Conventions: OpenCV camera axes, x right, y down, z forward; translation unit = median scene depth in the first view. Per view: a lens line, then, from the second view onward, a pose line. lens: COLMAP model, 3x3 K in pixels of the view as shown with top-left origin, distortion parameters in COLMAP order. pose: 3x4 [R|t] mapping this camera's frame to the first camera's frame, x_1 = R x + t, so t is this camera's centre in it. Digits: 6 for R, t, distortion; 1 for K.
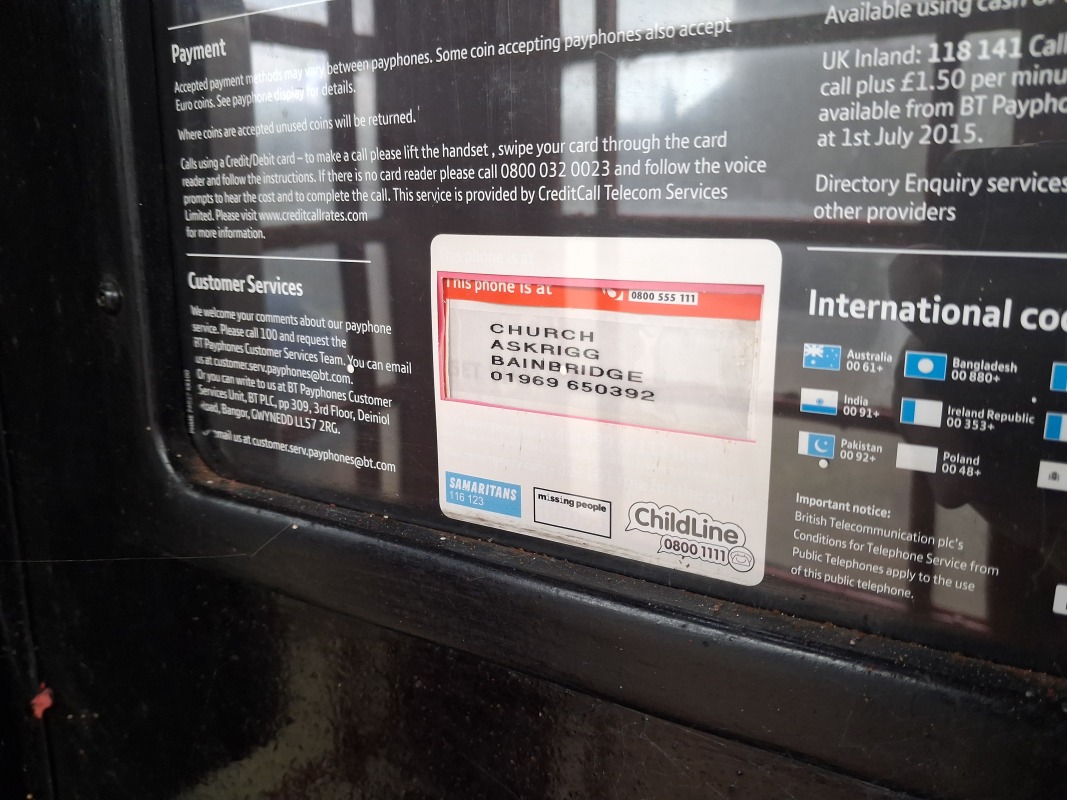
lens RADIAL K [[856.9, 0, 533.5], [0, 856.9, 400.0], [0, 0, 1]] dist [0.004360, -0.042914]
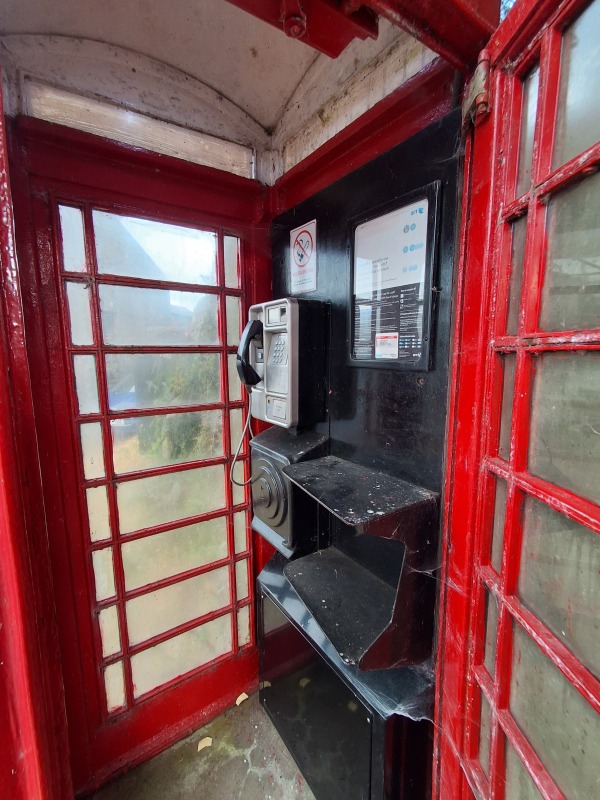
lens RADIAL K [[366.9, 0, 300.0], [0, 366.9, 400.0], [0, 0, 1]] dist [0.000143, -0.000001]
pose [[0.912891, 0.042038, -0.406034, 1.122606], [-0.056502, 0.998121, -0.023695, 0.996021], [0.404275, 0.044573, 0.913551, -4.416798]]
